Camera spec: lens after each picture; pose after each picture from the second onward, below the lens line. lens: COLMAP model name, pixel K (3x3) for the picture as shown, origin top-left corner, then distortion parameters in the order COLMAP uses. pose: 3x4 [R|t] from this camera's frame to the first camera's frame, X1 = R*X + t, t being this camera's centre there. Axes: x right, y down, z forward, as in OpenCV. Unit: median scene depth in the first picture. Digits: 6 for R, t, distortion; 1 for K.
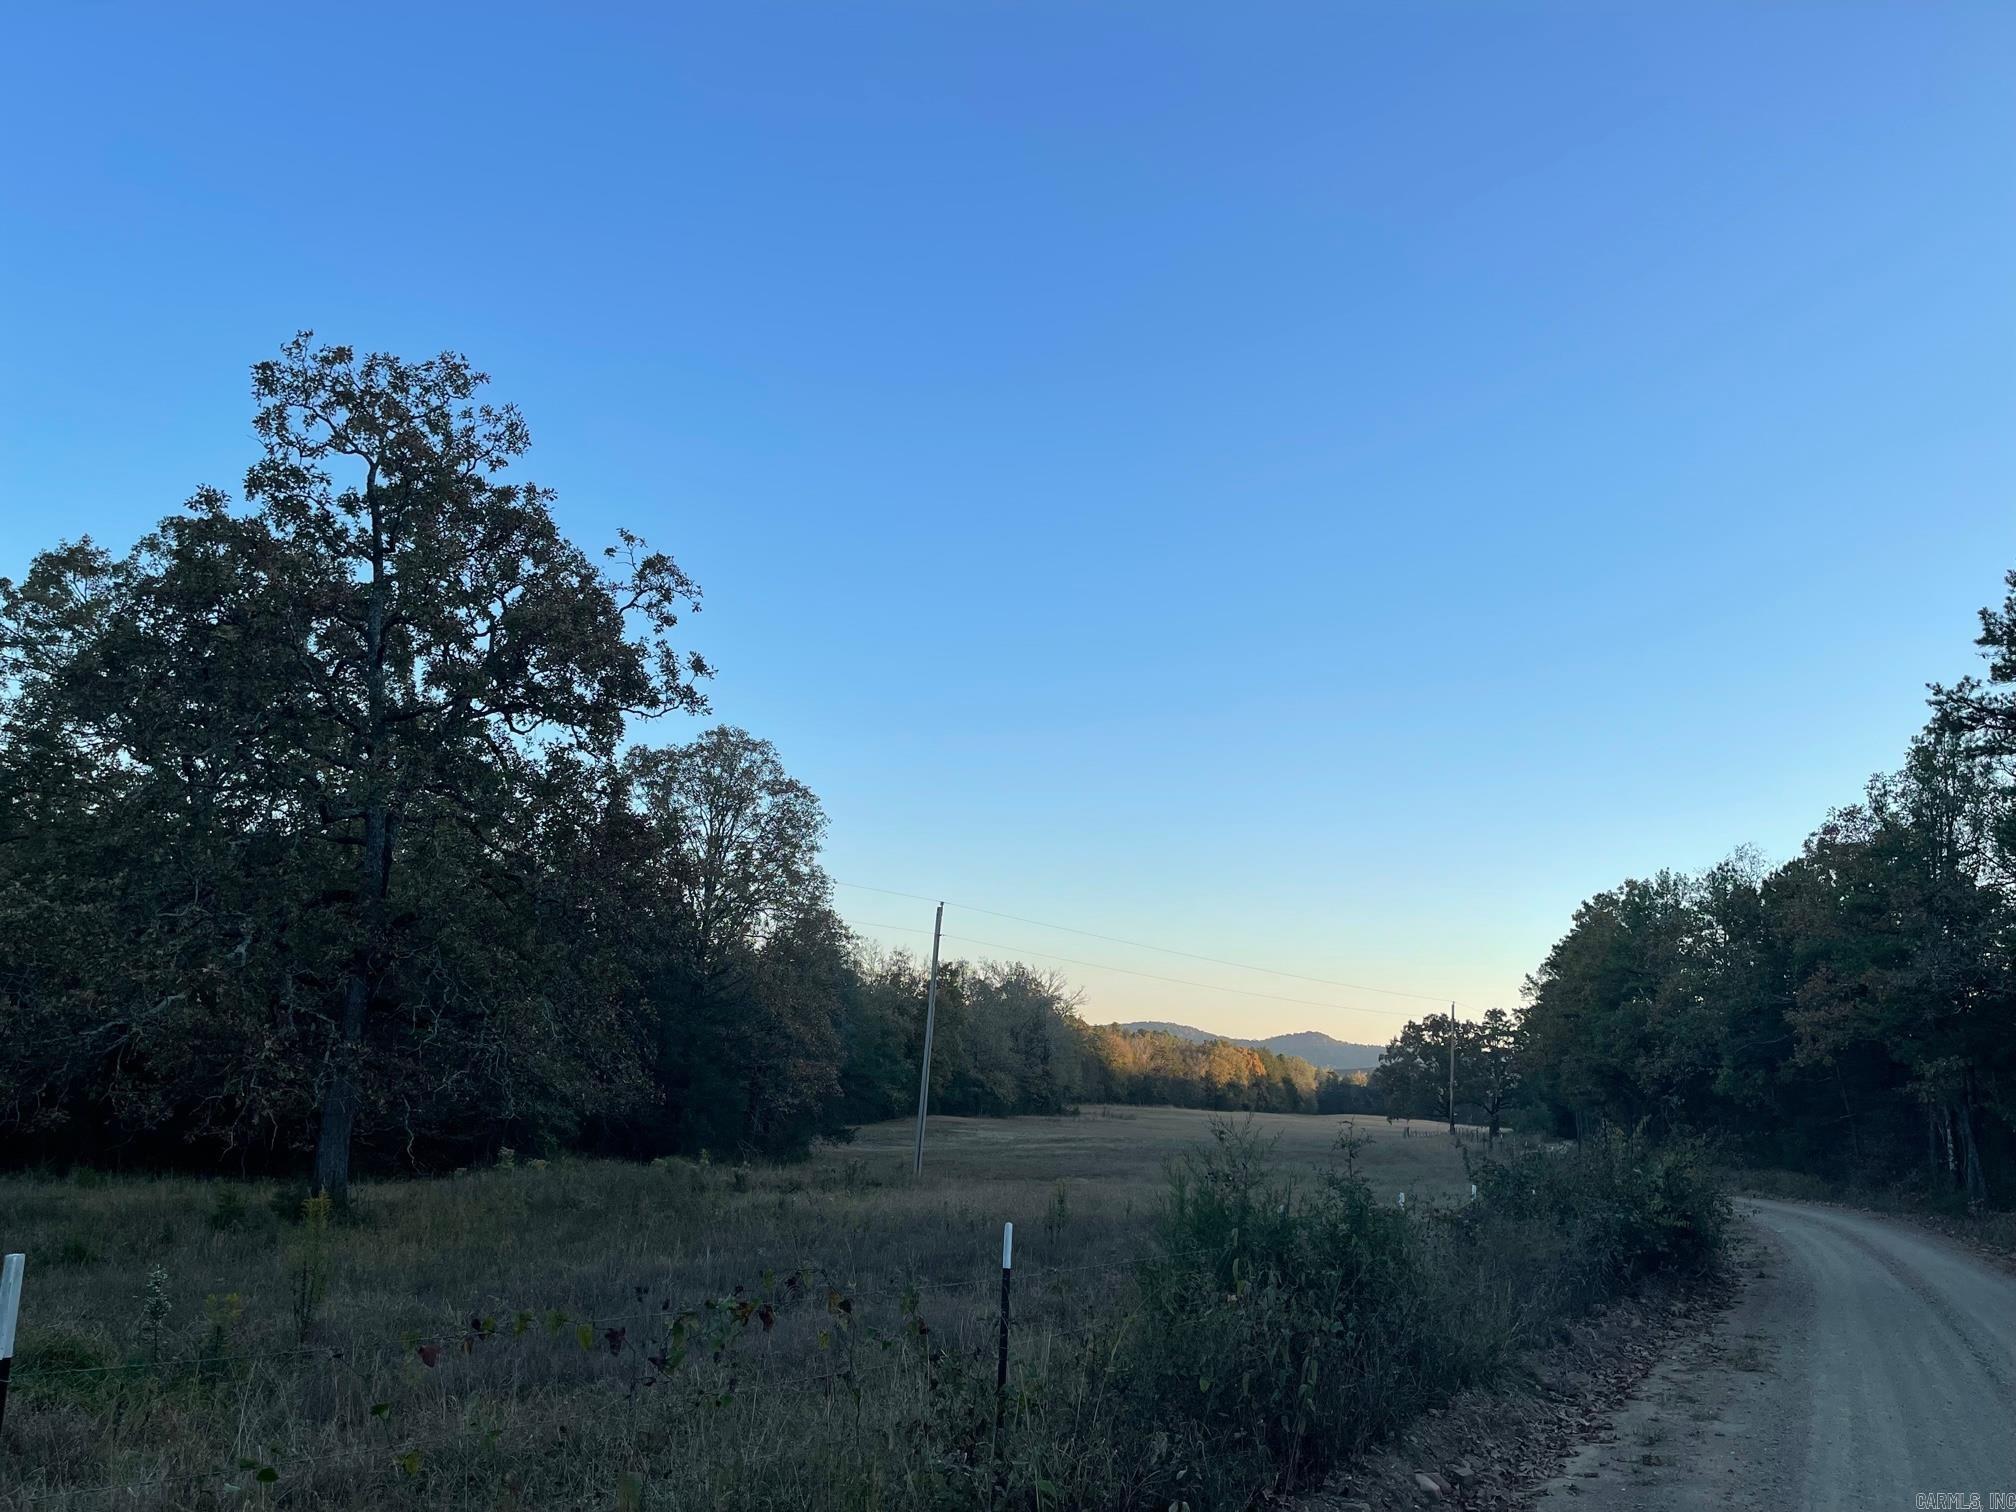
lens RADIAL K [[1525.3, 0, 1010.8], [0, 1525.3, 755.5], [0, 0, 1]] dist [0.047345, -0.000253]
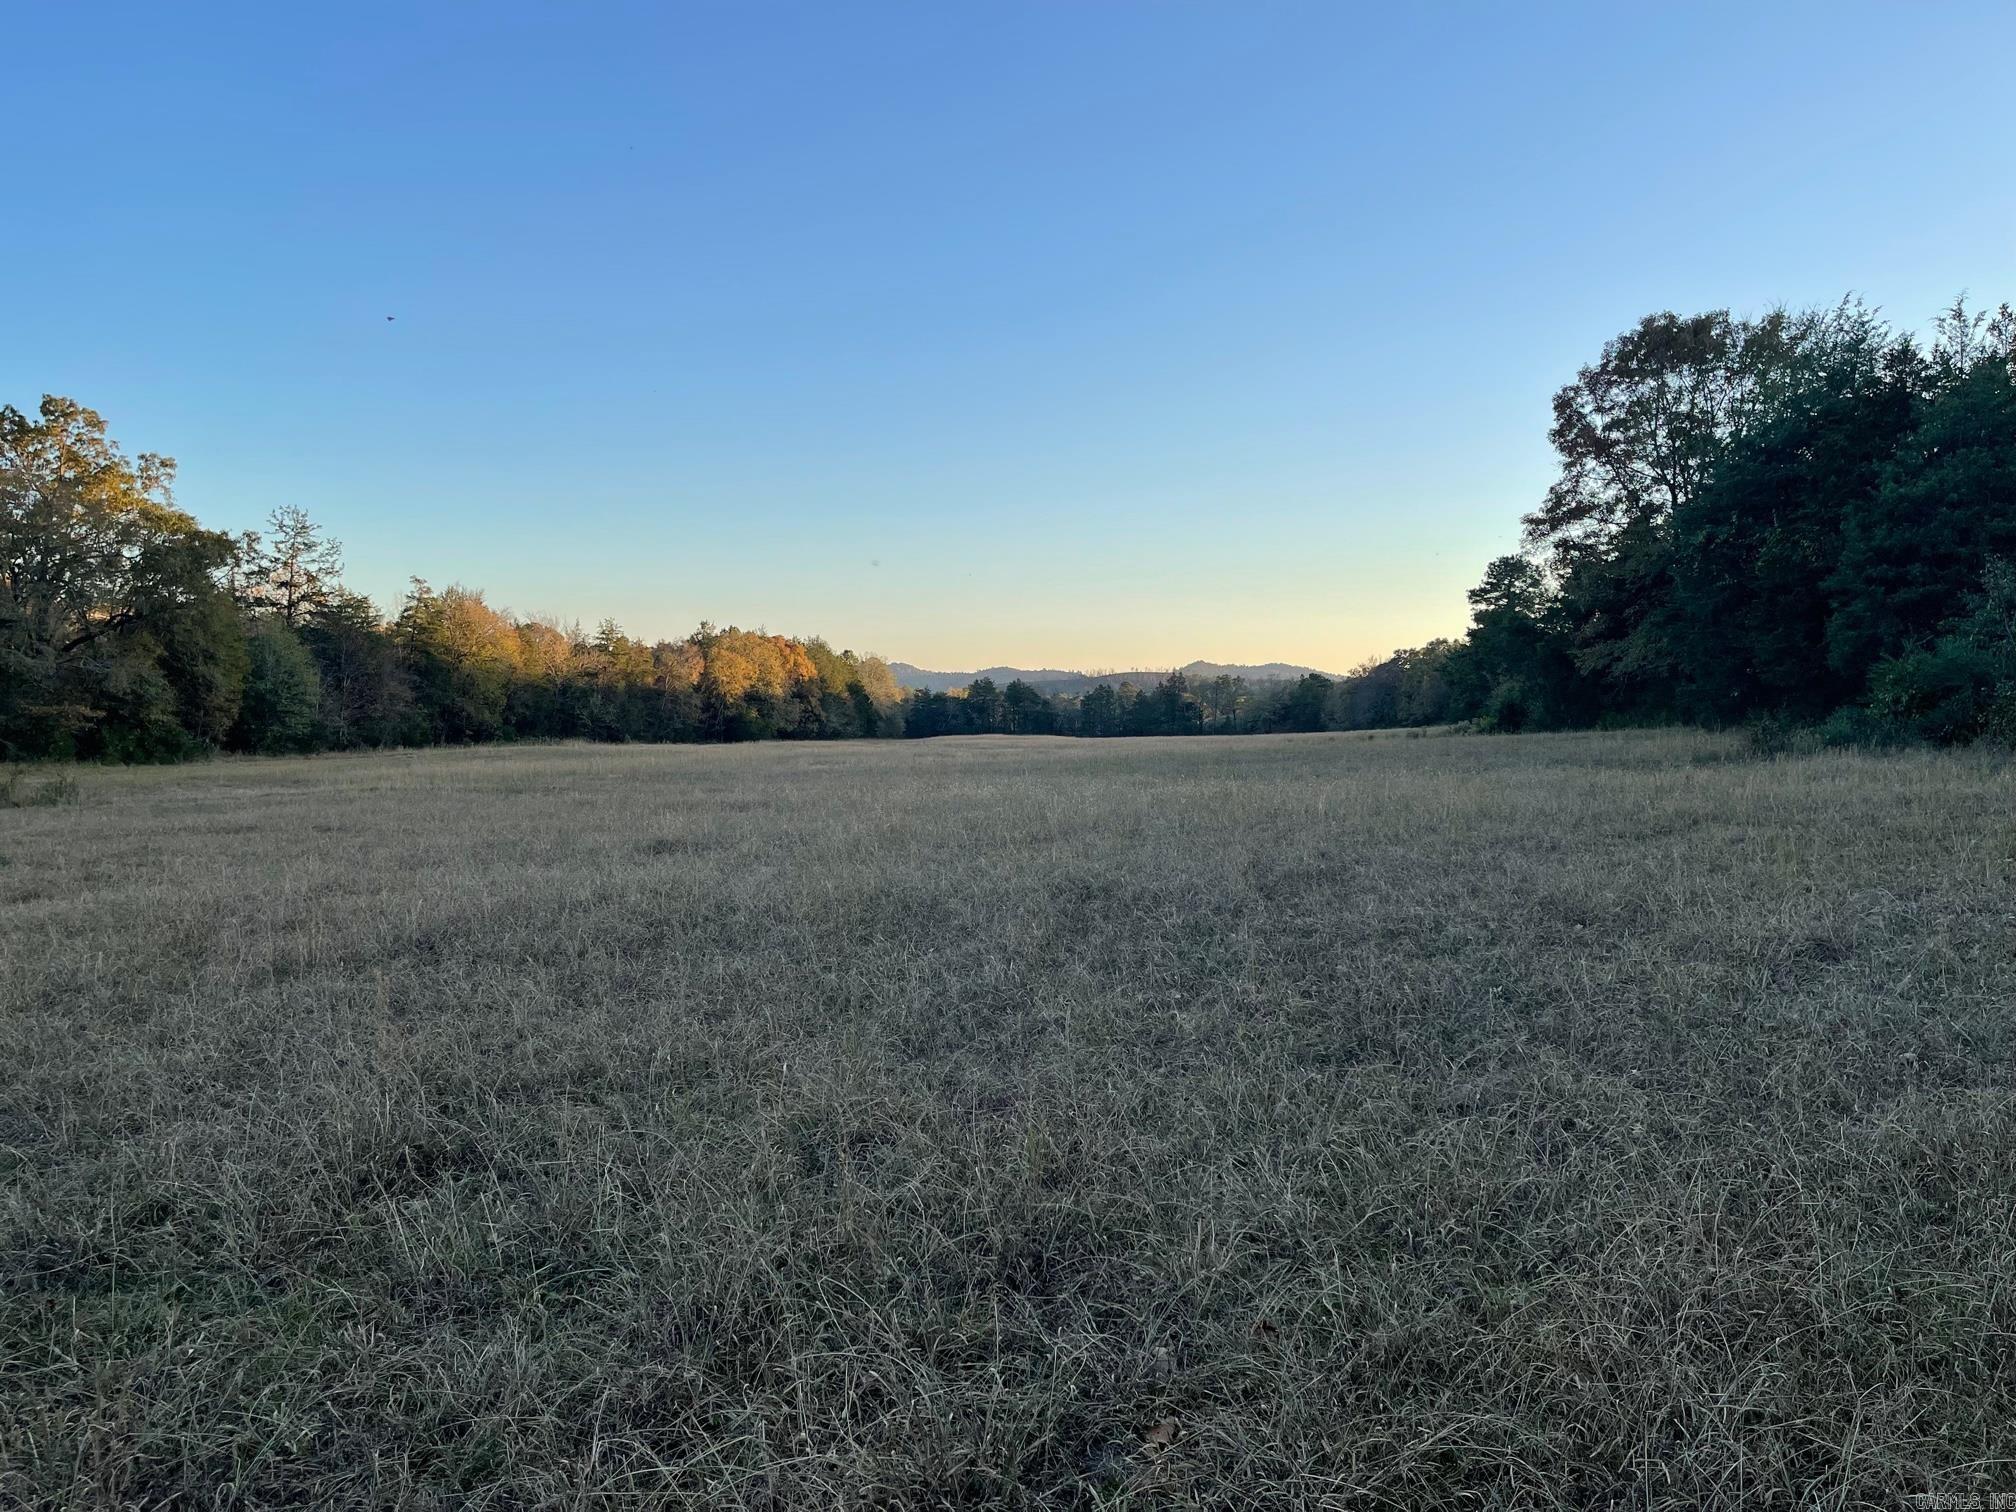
lens RADIAL K [[1525.3, 0, 1011.4], [0, 1525.3, 759.5], [0, 0, 1]] dist [0.047345, -0.000253]
pose [[0.963654, -0.067362, 0.258521, 0.085099], [0.004373, 0.971536, 0.236850, 0.100601], [-0.267118, -0.227111, 0.936519, 0.424483]]
